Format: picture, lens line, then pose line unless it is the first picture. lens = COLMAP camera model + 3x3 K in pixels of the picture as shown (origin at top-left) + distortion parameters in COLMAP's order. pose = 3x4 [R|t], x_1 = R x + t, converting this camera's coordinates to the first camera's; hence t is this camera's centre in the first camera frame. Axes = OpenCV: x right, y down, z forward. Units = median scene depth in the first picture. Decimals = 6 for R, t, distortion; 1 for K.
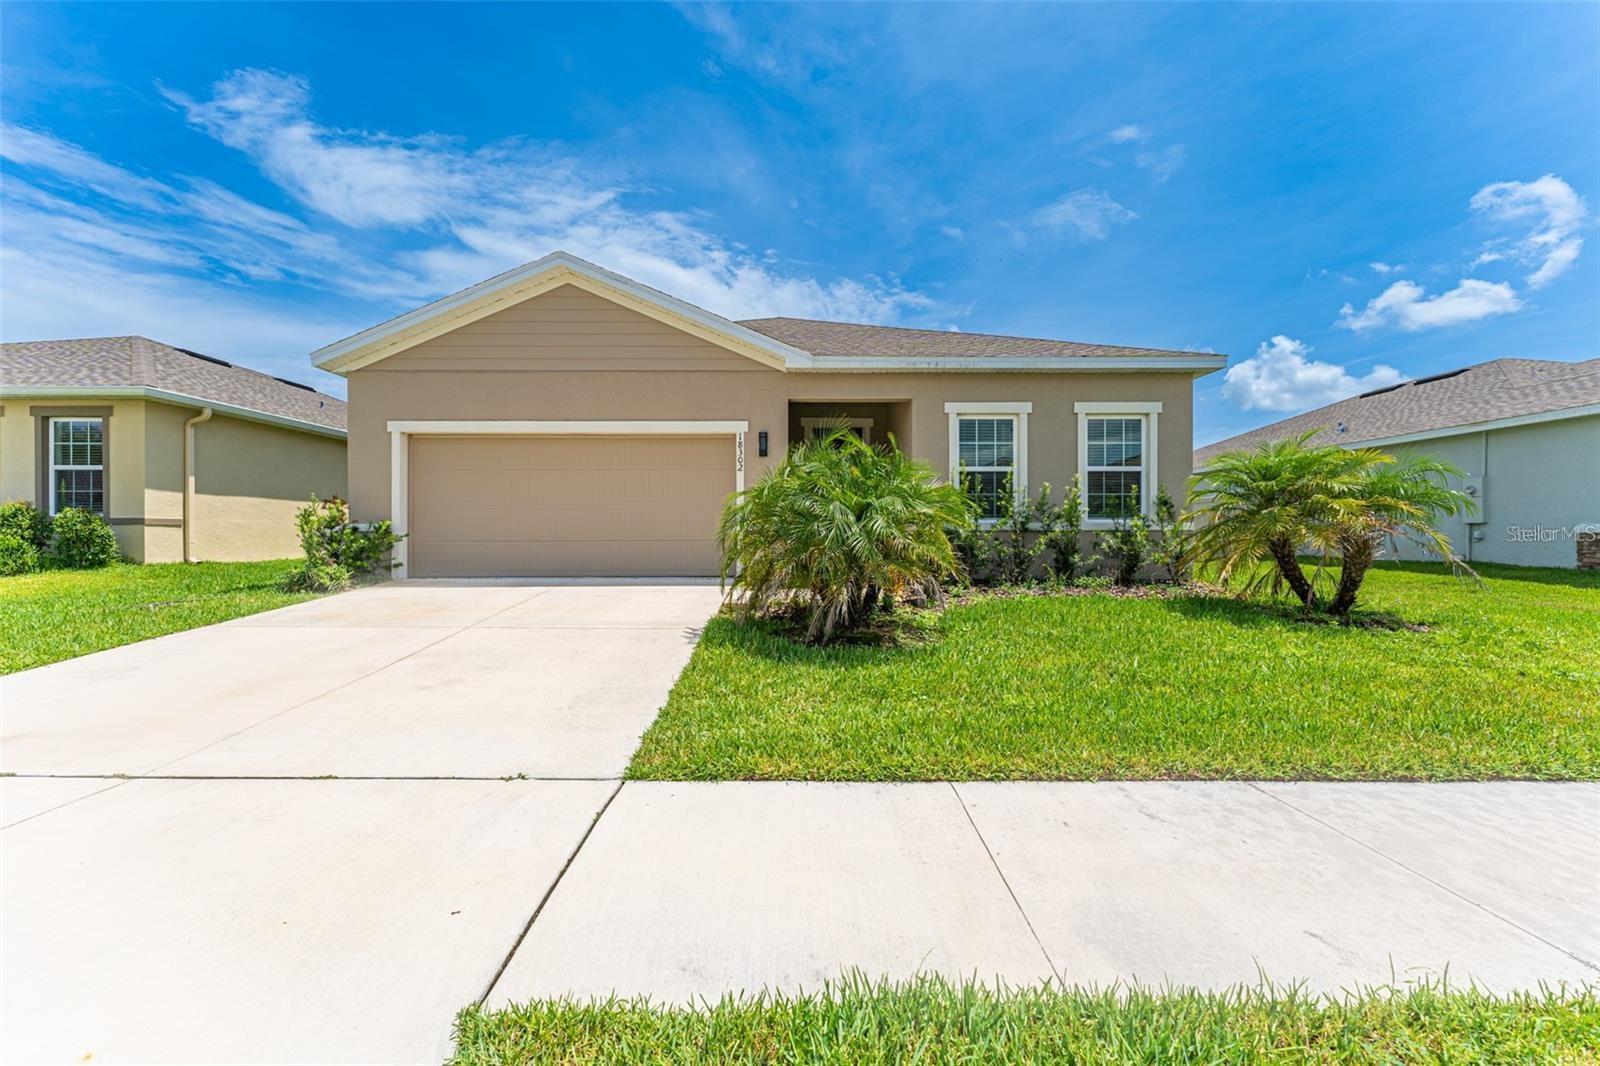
lens RADIAL K [[647.9, 0, 796.7], [0, 647.9, 525.3], [0, 0, 1]] dist [0.001137, 0.000336]
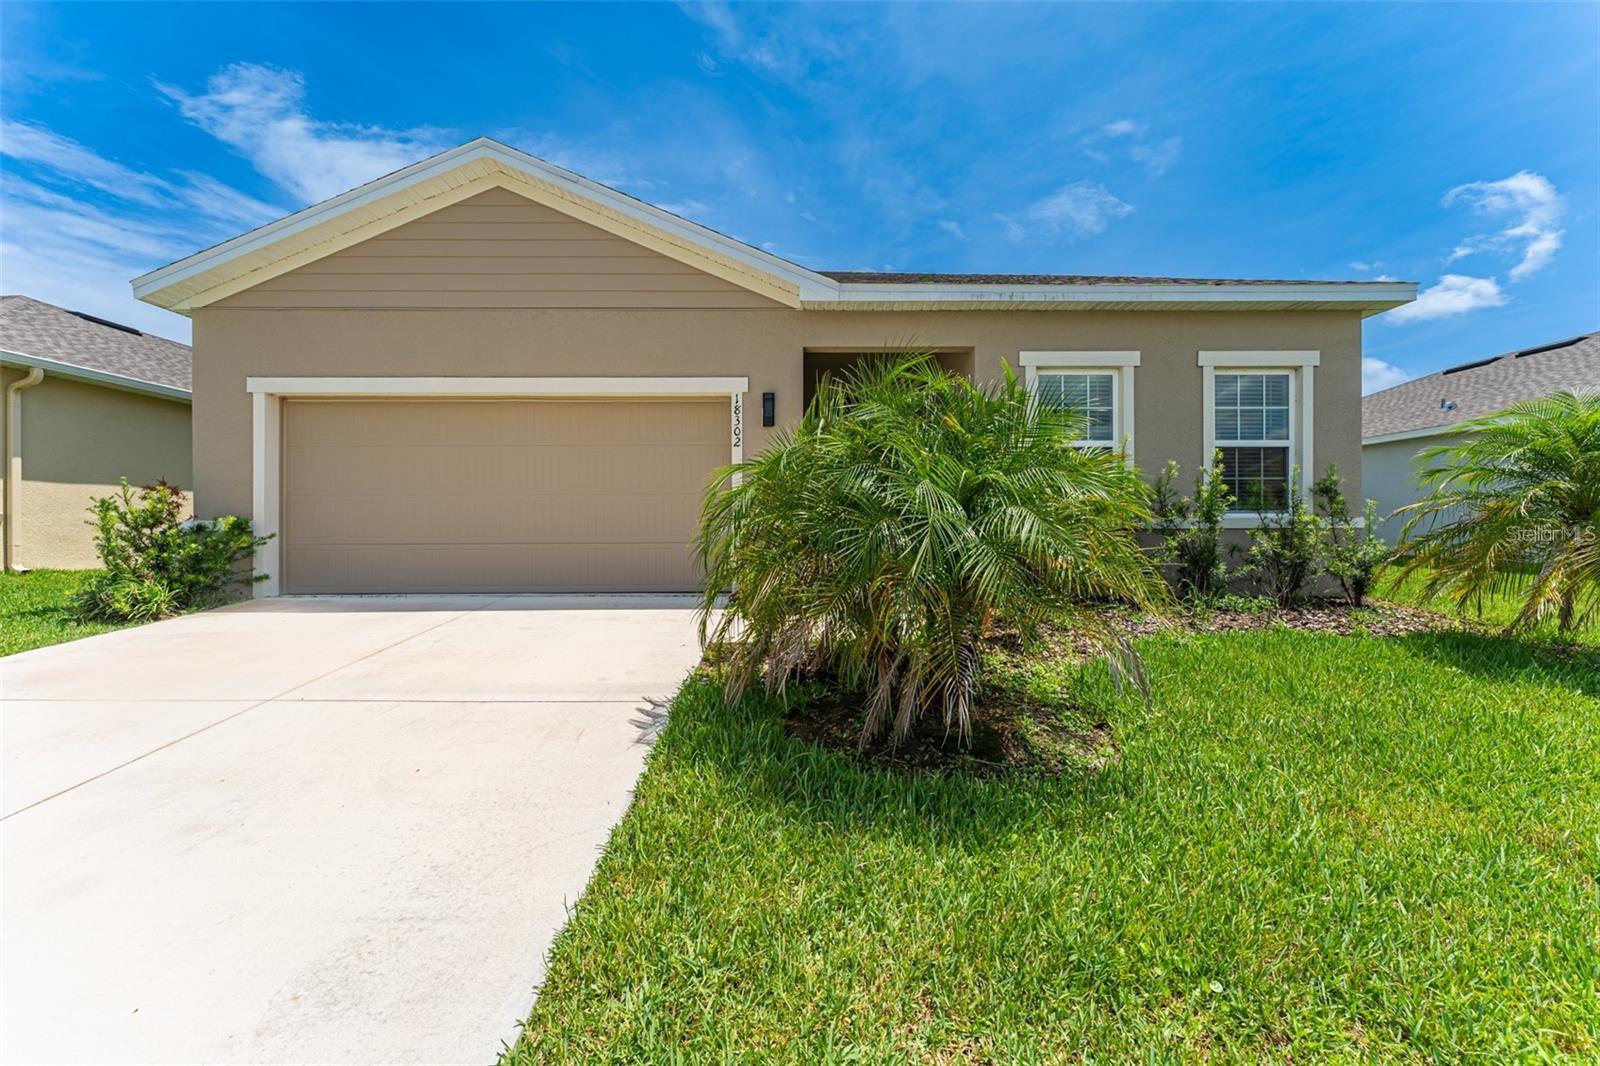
lens RADIAL K [[647.9, 0, 796.7], [0, 647.9, 525.3], [0, 0, 1]] dist [0.001137, 0.000336]
pose [[0.999996, -0.001161, 0.002639, -0.022645], [0.001137, 0.999959, 0.008937, -0.002591], [-0.002649, -0.008934, 0.999957, 0.279884]]
